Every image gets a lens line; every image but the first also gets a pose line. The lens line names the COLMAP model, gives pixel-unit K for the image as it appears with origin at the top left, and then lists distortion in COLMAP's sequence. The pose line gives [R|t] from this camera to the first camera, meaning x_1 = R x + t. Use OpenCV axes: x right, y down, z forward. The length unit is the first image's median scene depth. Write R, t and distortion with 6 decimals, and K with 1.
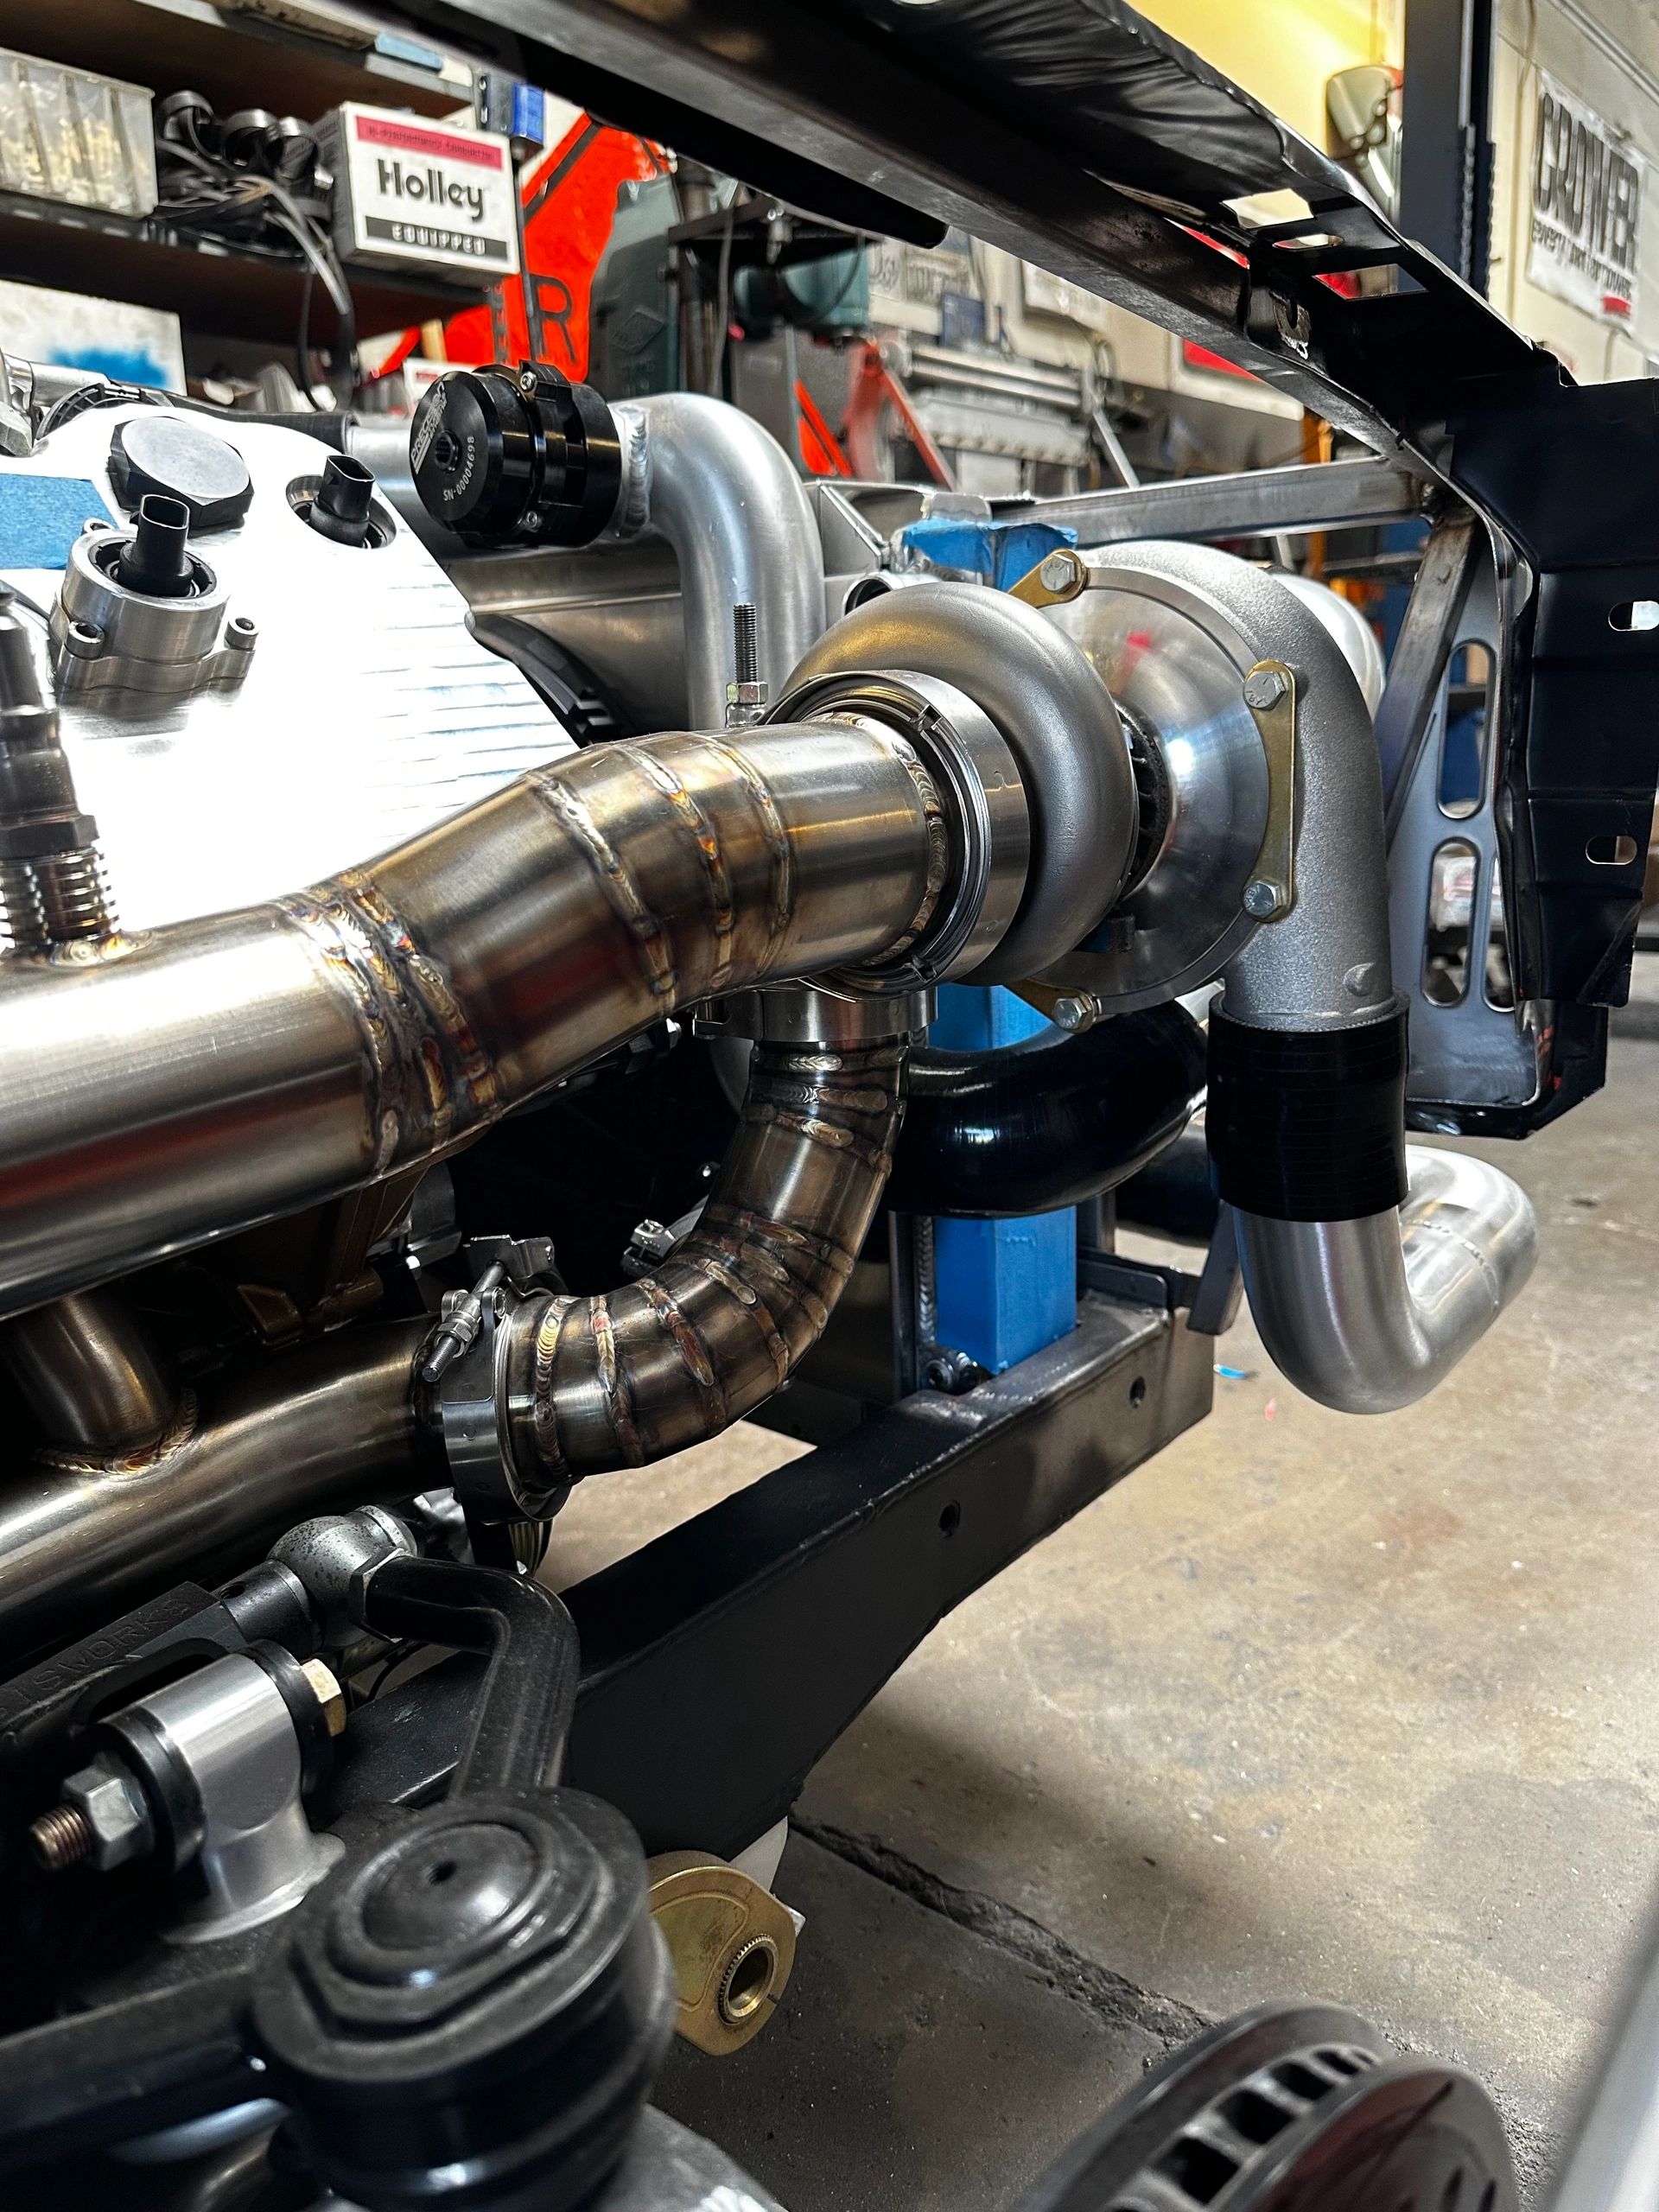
lens RADIAL K [[1614.5, 0, 829.5], [0, 1614.5, 1106.0], [0, 0, 1]] dist [0.004988, -0.039774]
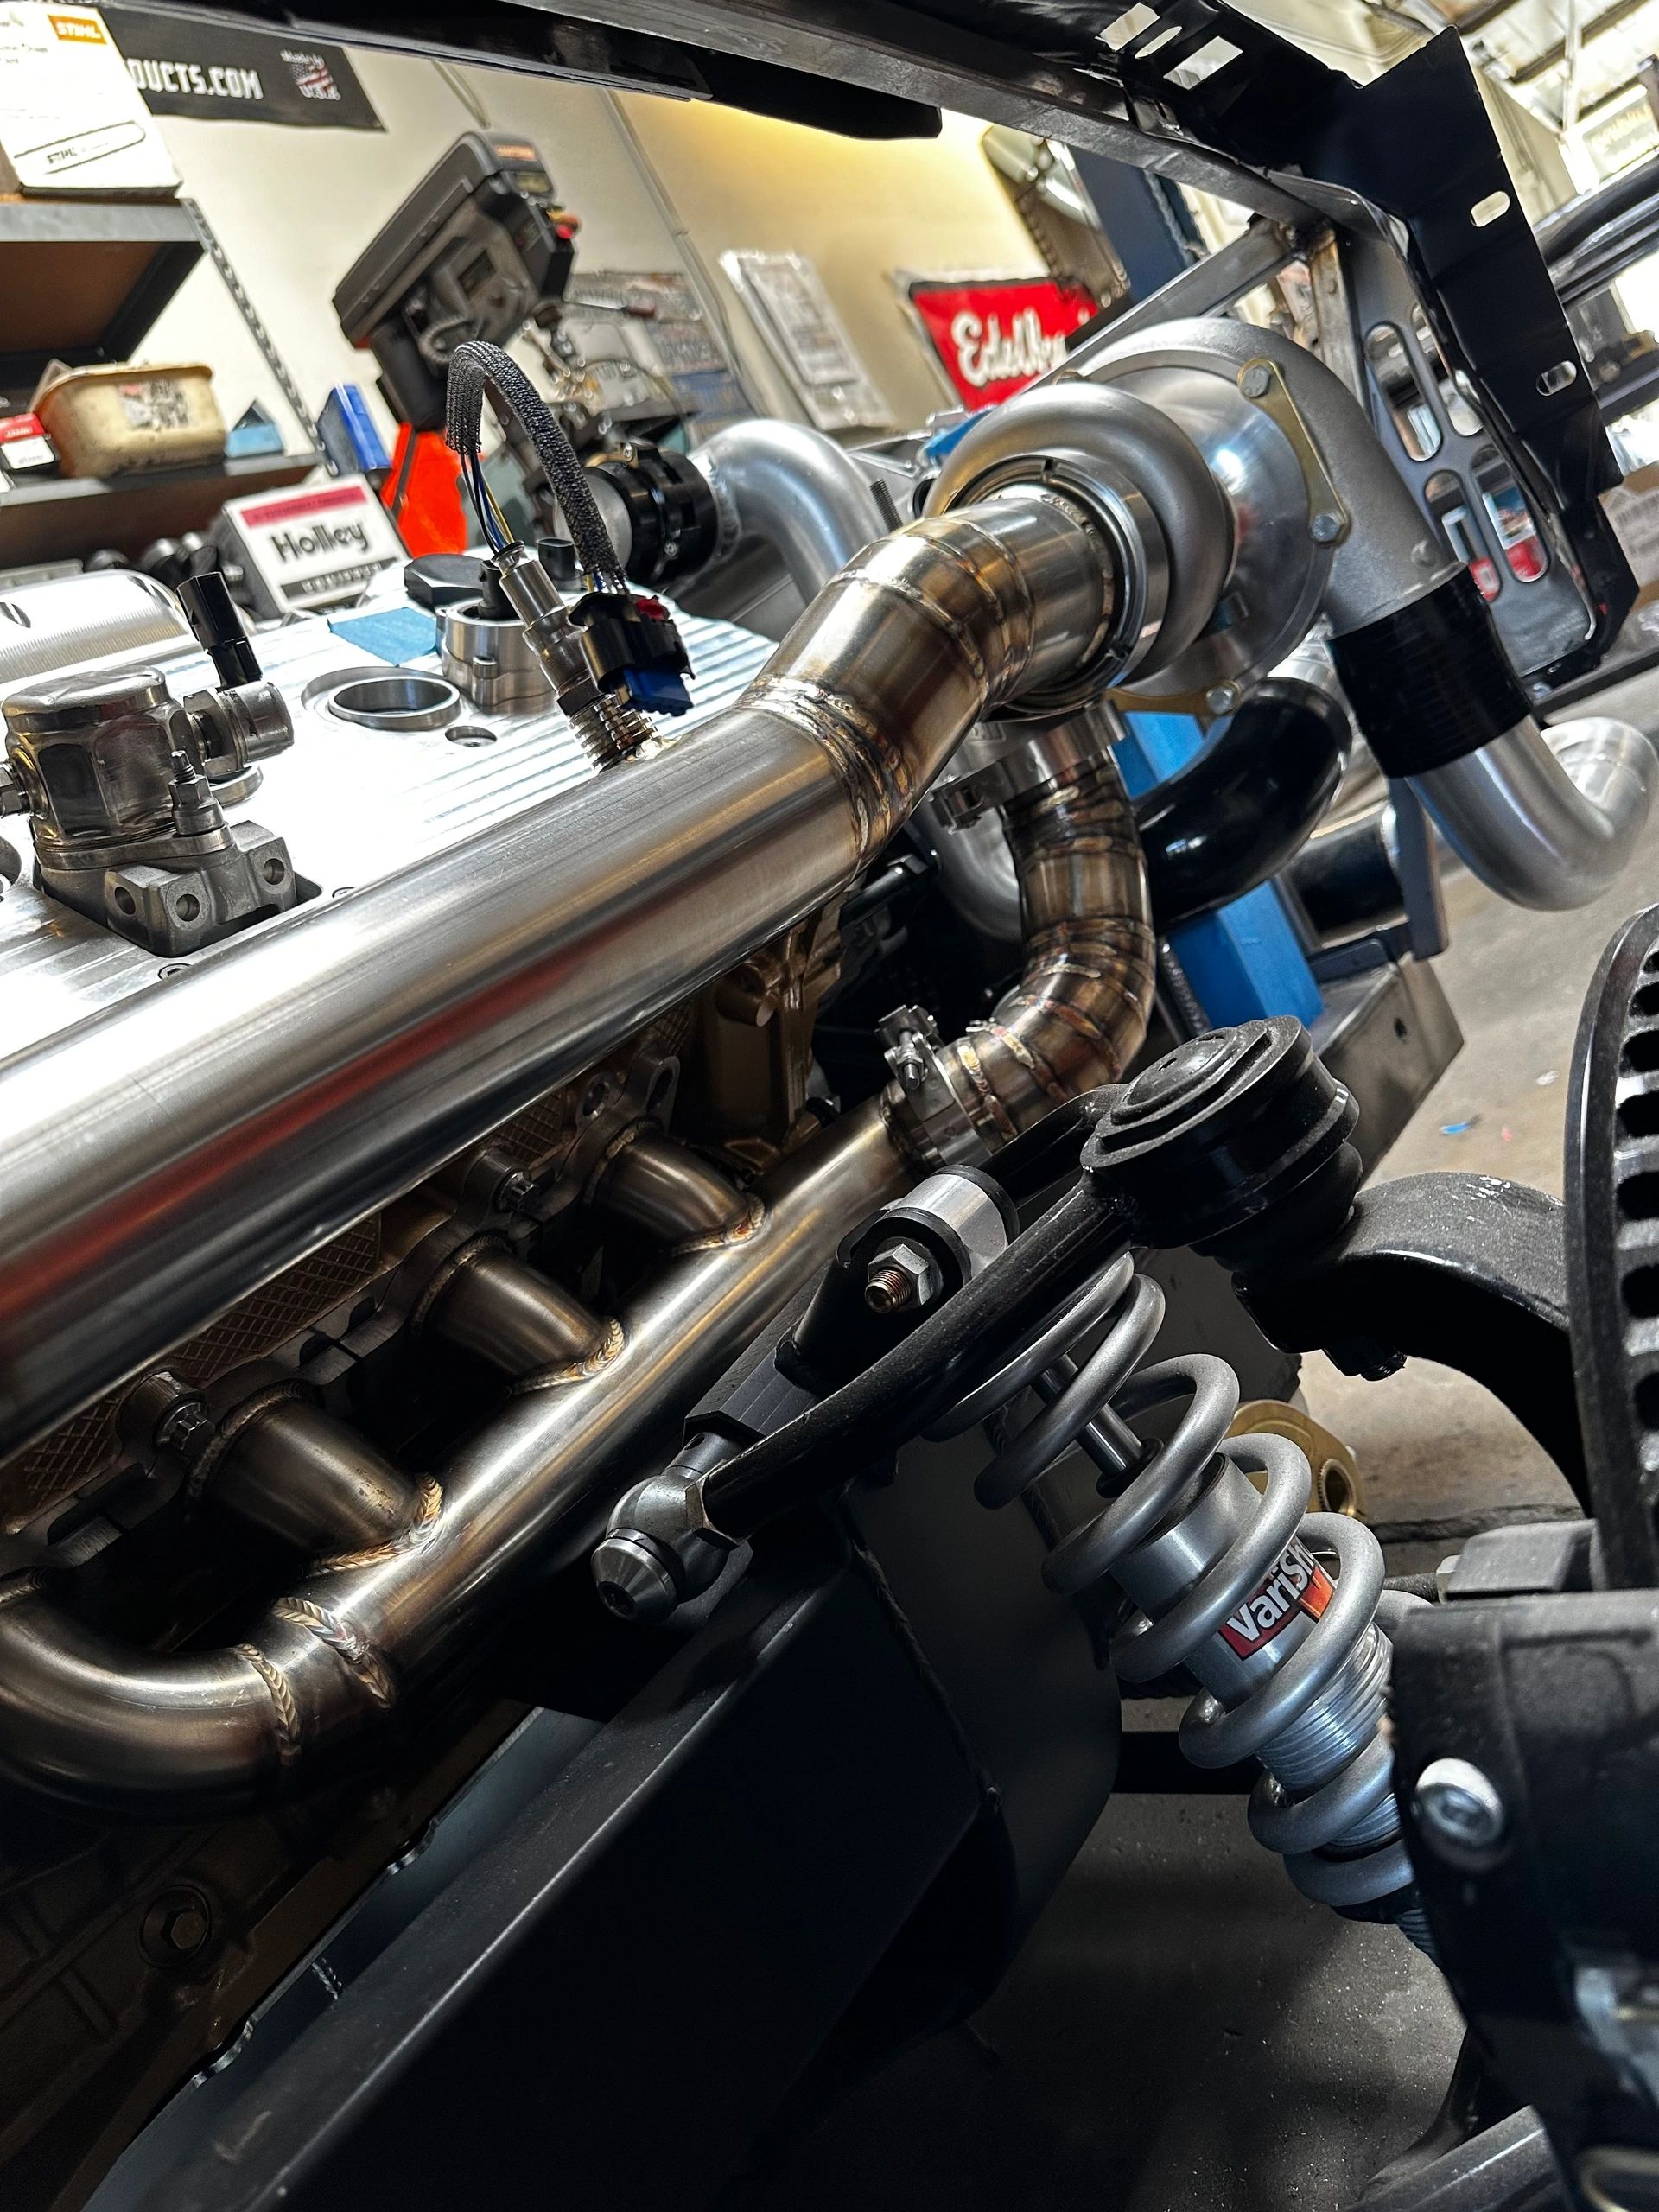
lens RADIAL K [[1639.9, 0, 829.5], [0, 1639.9, 1106.0], [0, 0, 1]] dist [-0.029797, -0.001897]
pose [[0.904915, -0.424684, -0.027798, -0.192367], [0.419075, 0.900540, -0.115775, 0.211140], [0.074201, 0.093117, 0.992886, -0.217596]]
